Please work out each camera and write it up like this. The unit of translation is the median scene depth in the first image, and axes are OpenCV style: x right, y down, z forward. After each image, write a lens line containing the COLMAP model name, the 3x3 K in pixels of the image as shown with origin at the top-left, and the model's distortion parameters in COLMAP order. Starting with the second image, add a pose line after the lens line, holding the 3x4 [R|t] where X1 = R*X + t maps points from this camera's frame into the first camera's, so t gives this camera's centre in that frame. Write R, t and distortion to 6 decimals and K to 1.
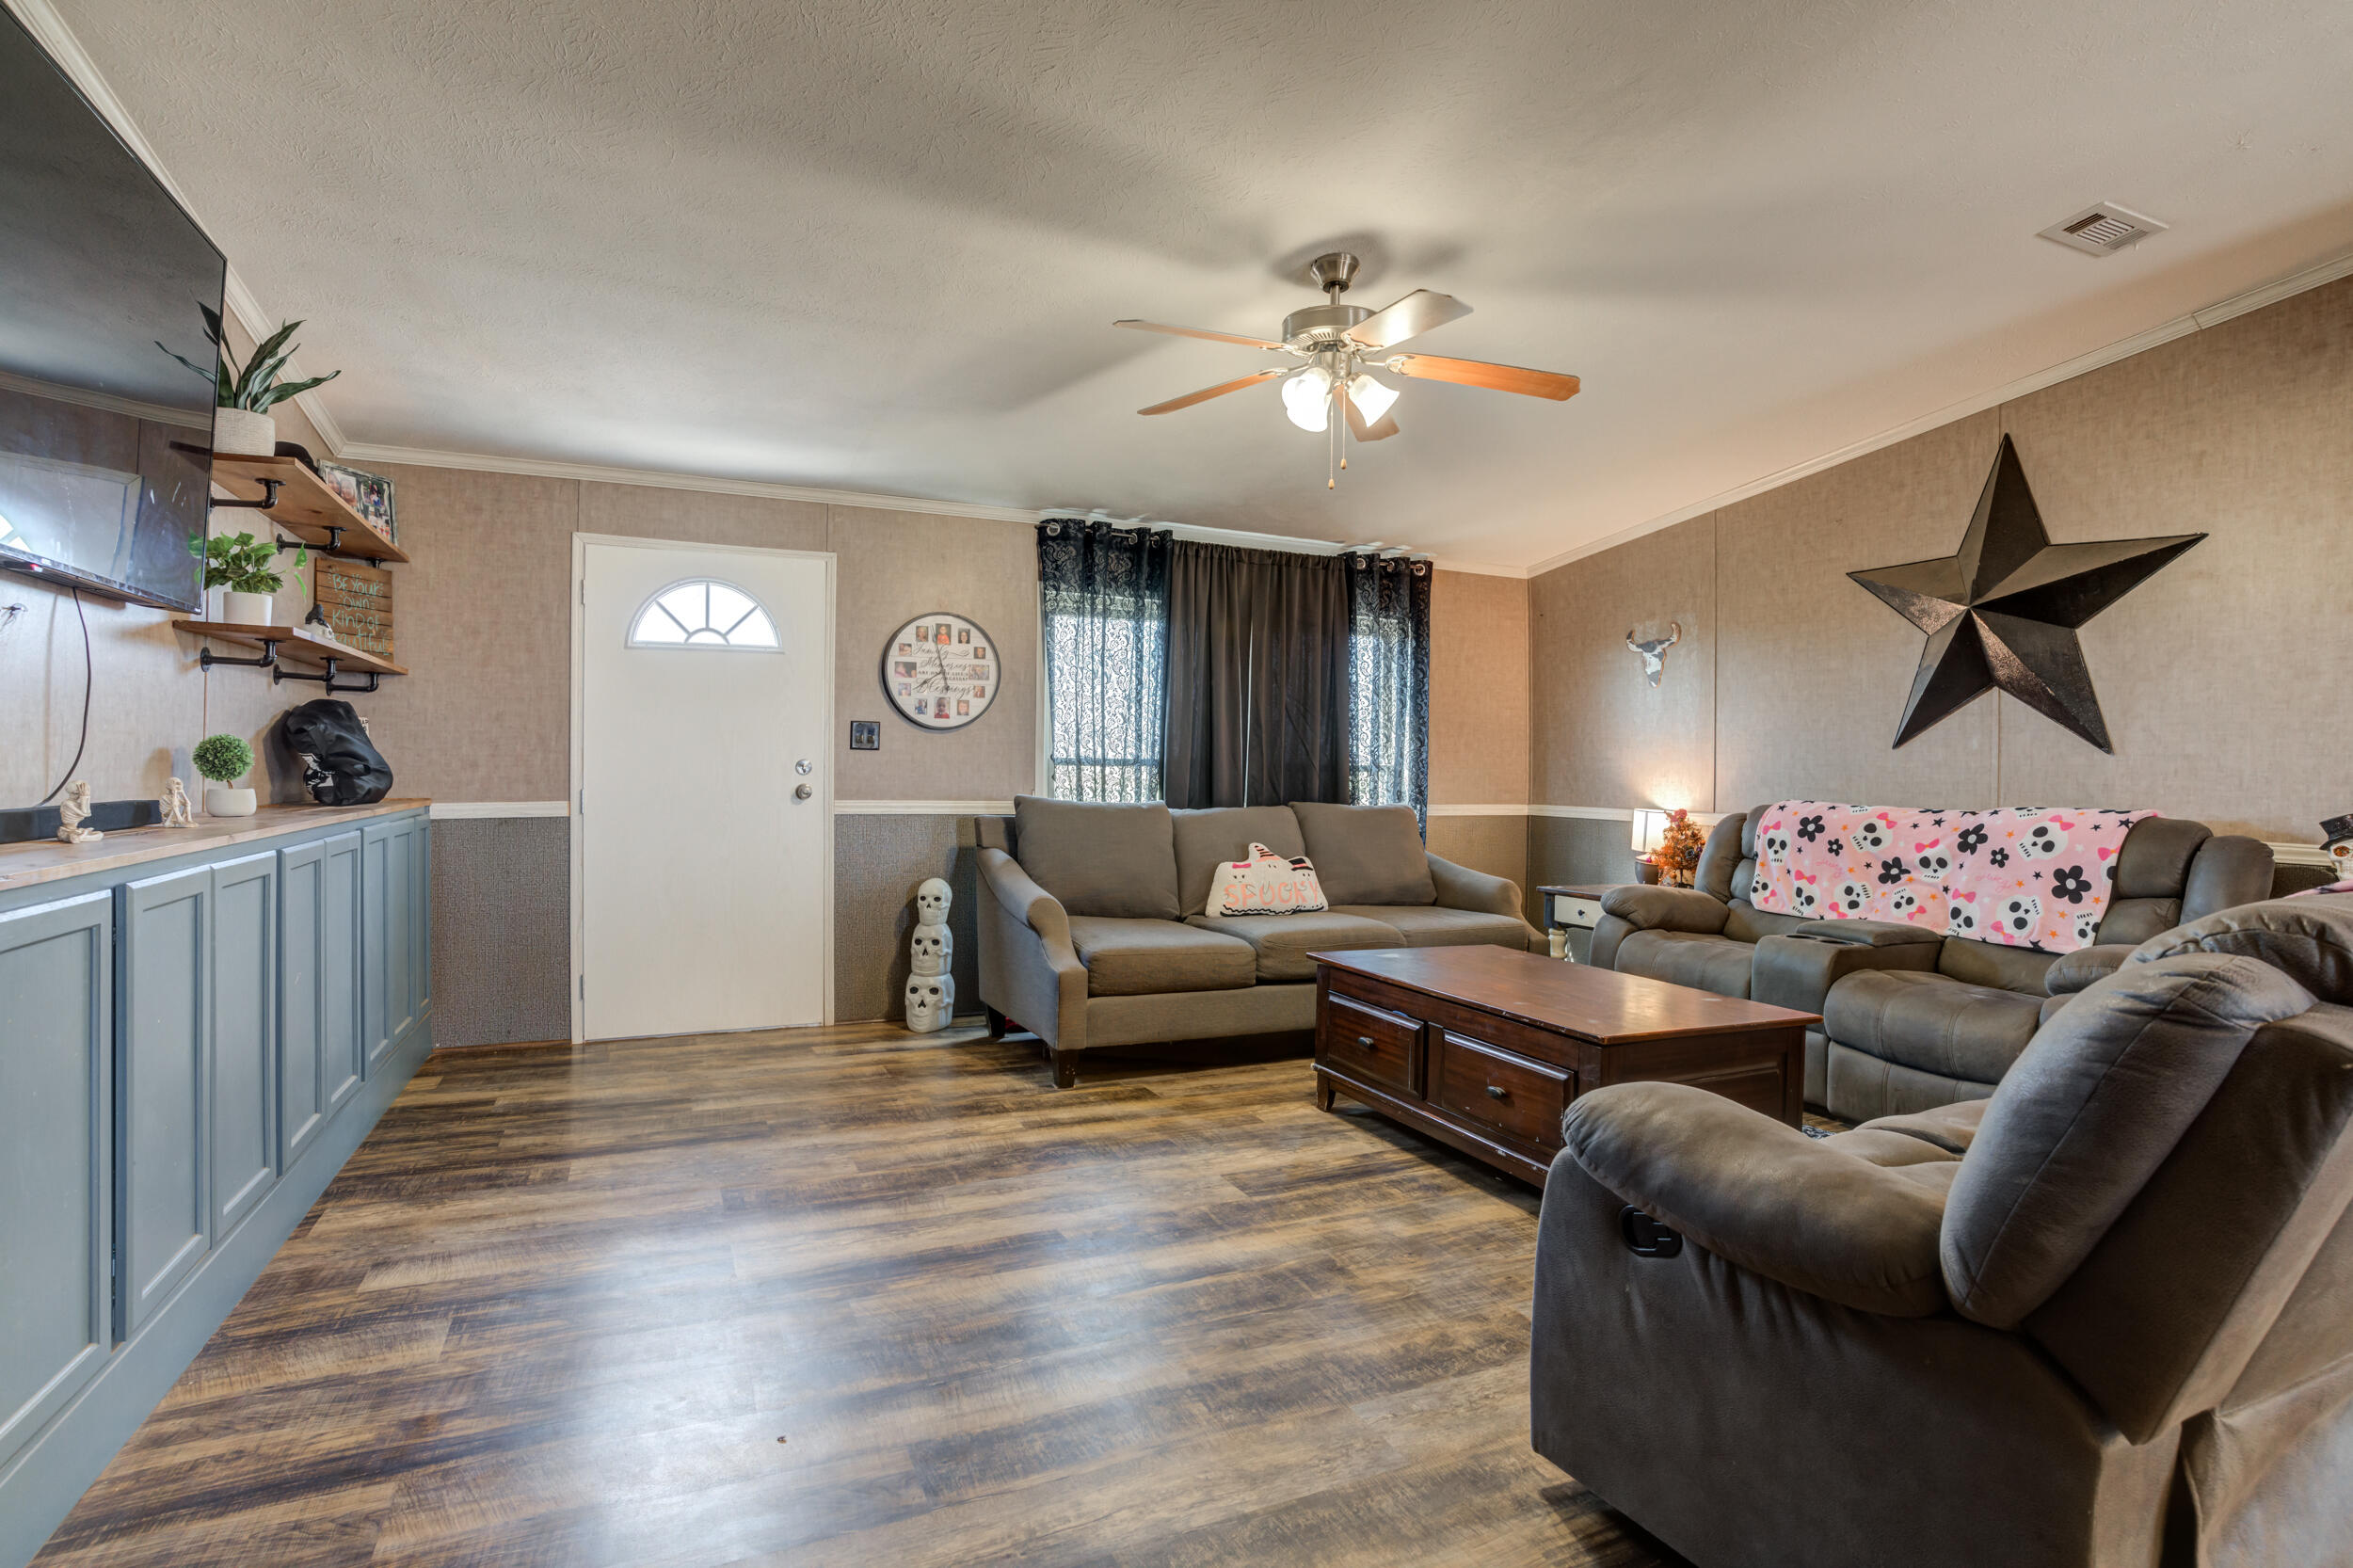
lens RADIAL K [[1164.2, 0, 1168.7], [0, 1164.2, 767.6], [0, 0, 1]] dist [-0.082169, 0.045846]
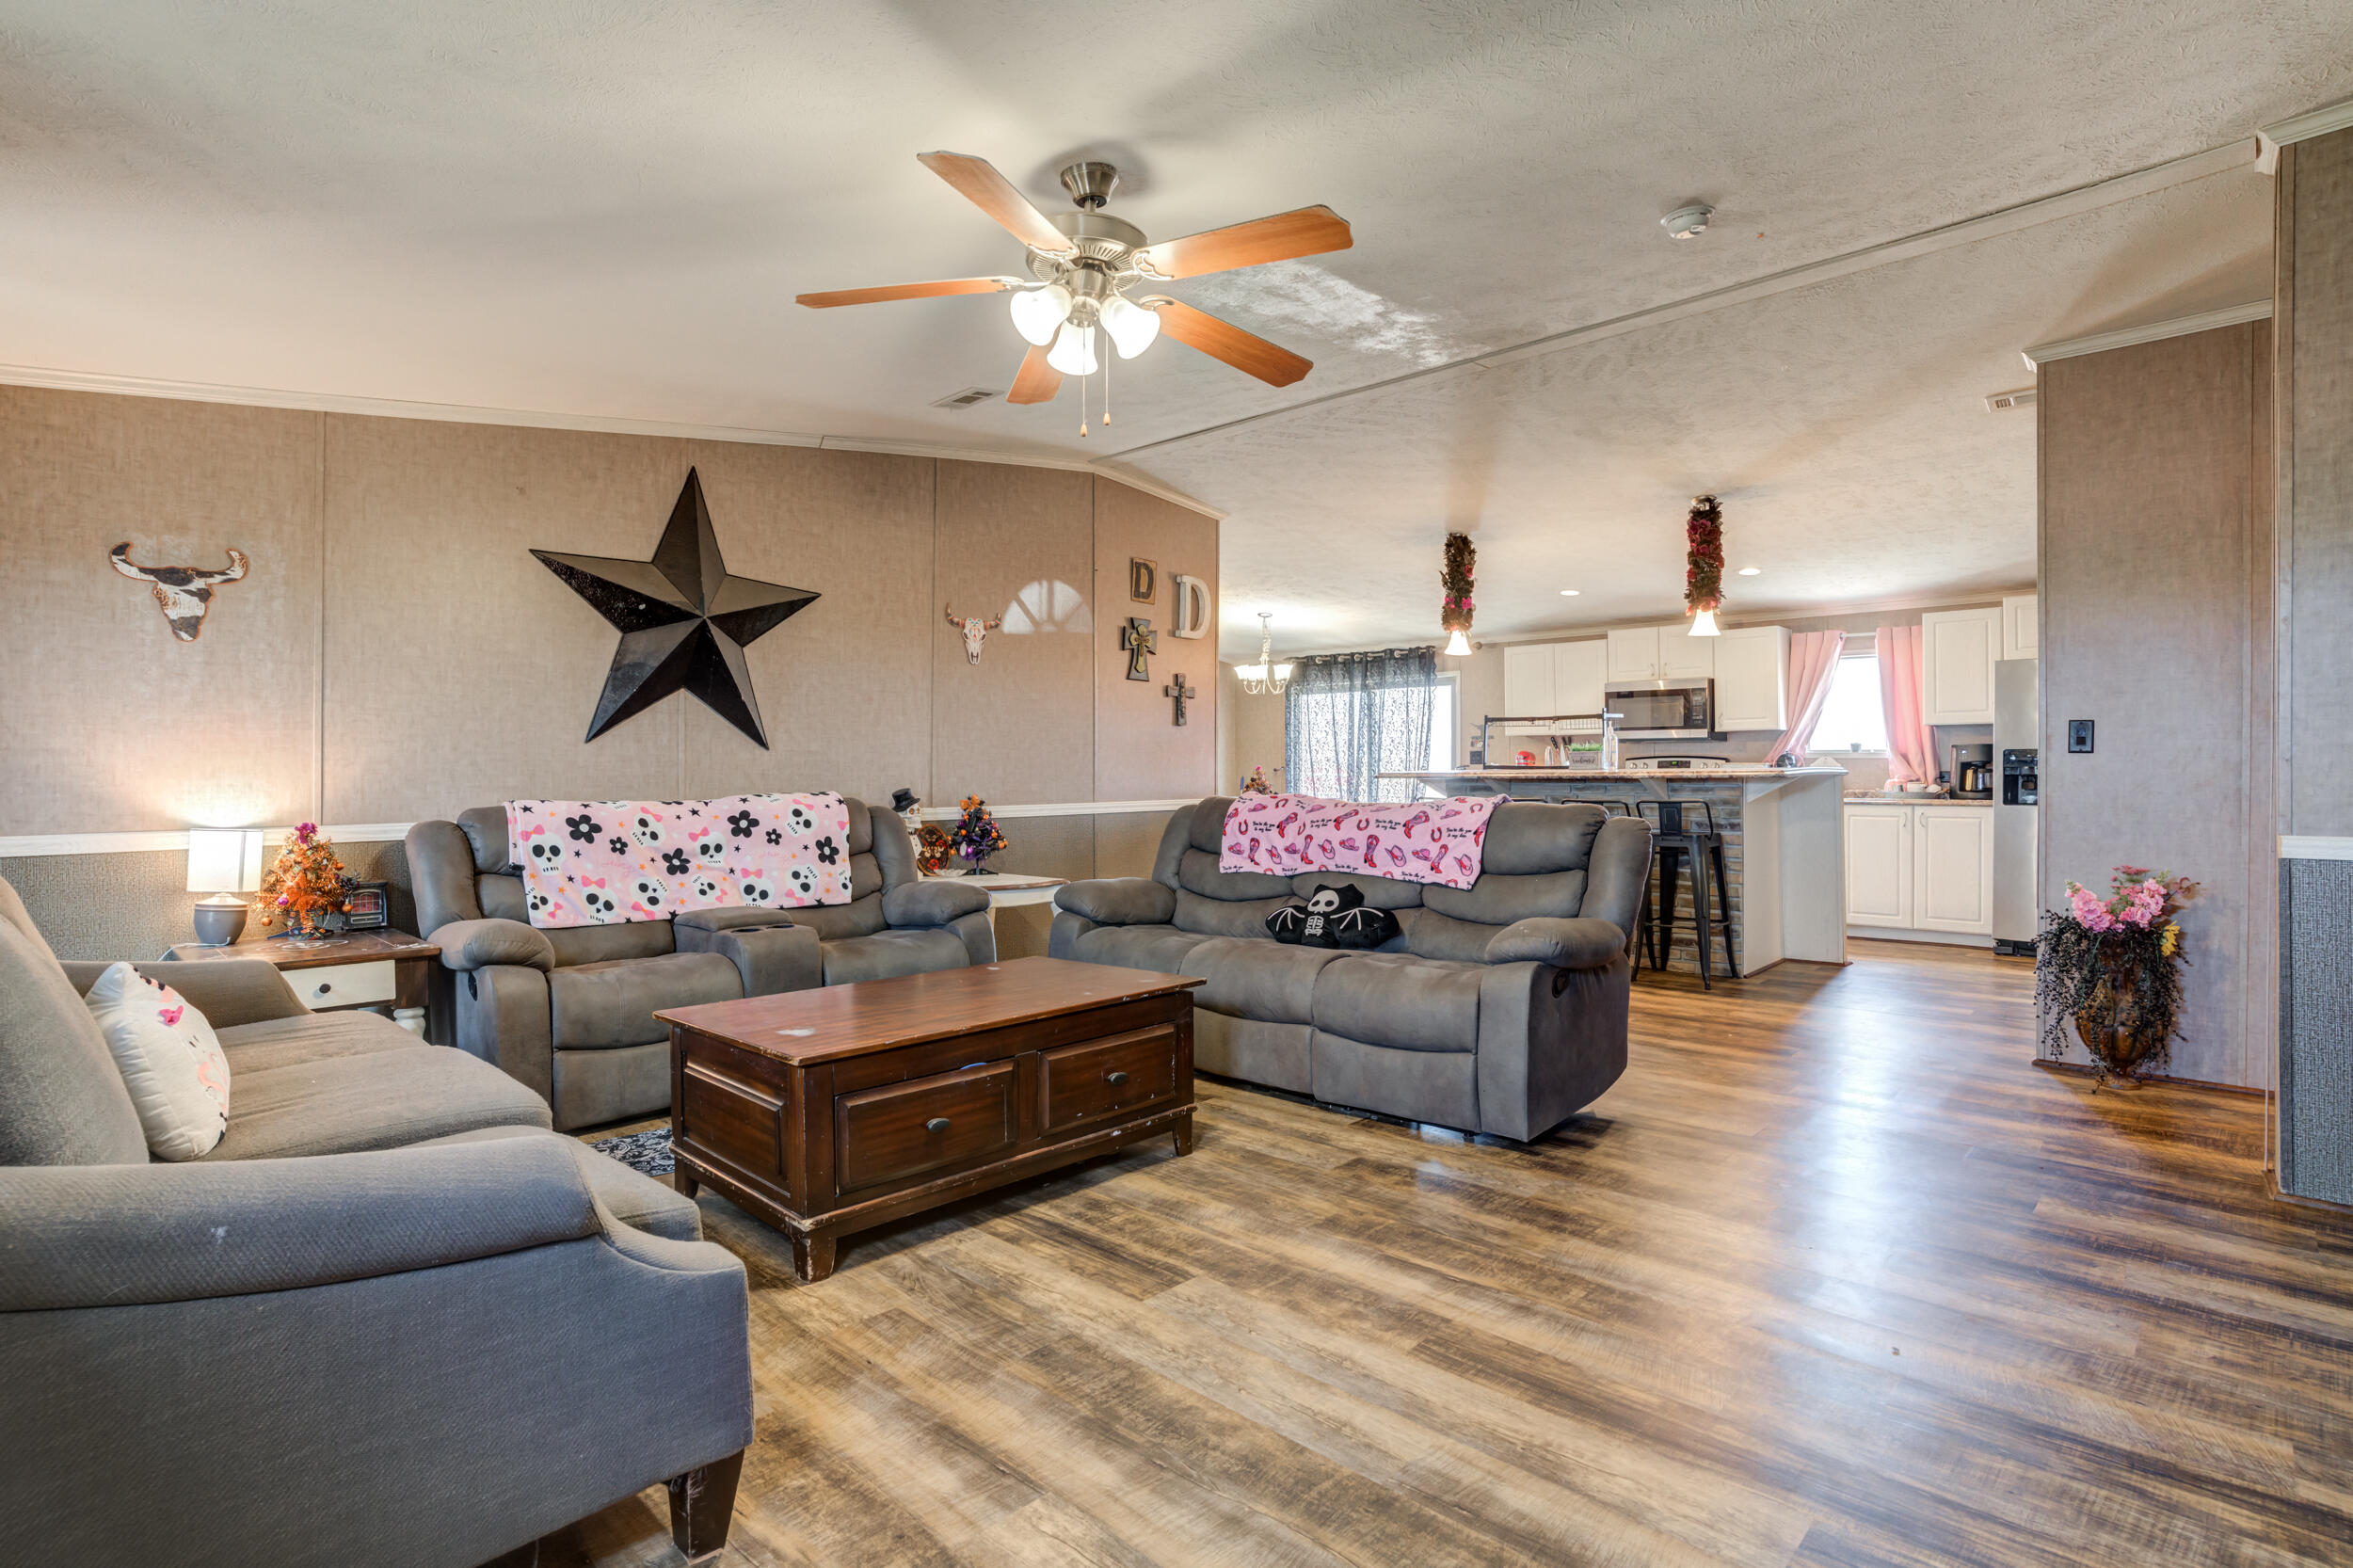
lens RADIAL K [[1156.7, 0, 1210.4], [0, 1156.7, 772.4], [0, 0, 1]] dist [-0.082523, 0.039867]
pose [[-0.385399, -0.018331, 0.922568, -0.509346], [-0.001365, 0.999813, 0.019295, -0.011458], [-0.922749, 0.006177, -0.385352, 0.950659]]
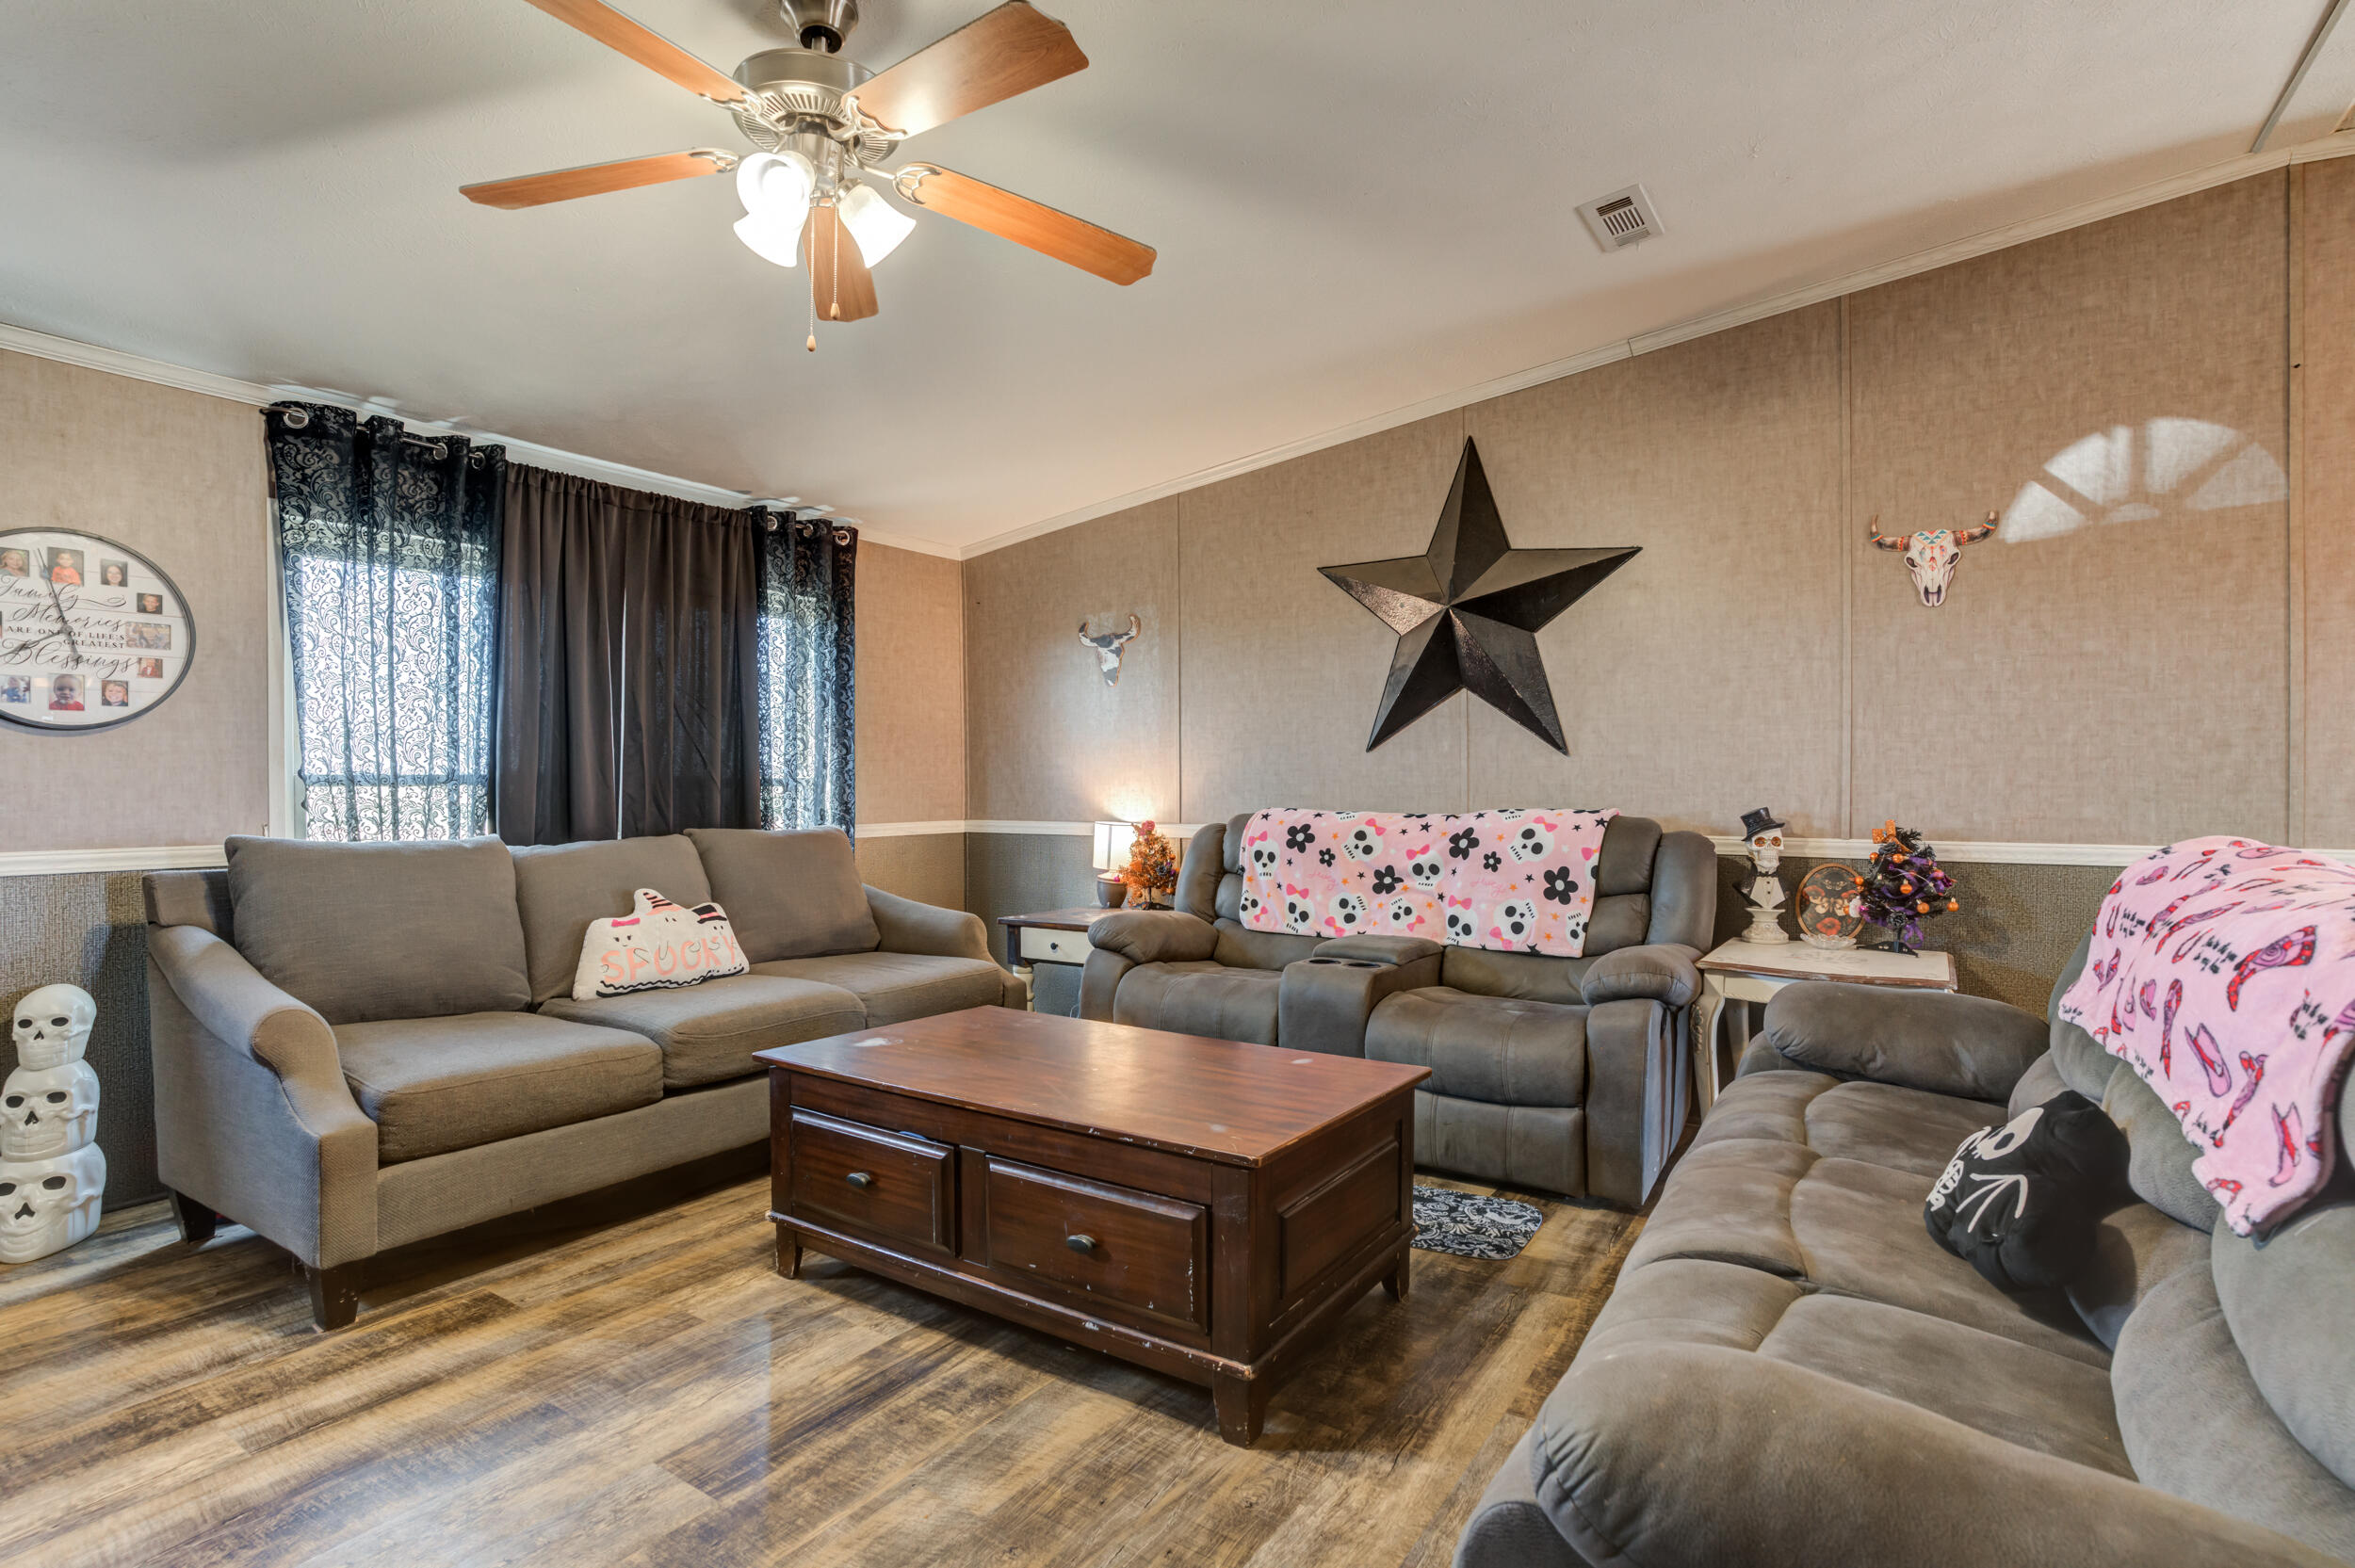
lens RADIAL K [[1154.6, 0, 1177.5], [0, 1154.6, 784.0], [0, 0, 1]] dist [-0.079651, 0.038800]
pose [[0.847992, -0.019238, 0.529660, -0.019616], [0.016620, 0.999815, 0.009707, -0.001629], [-0.529748, 0.000571, 0.848155, 0.273883]]
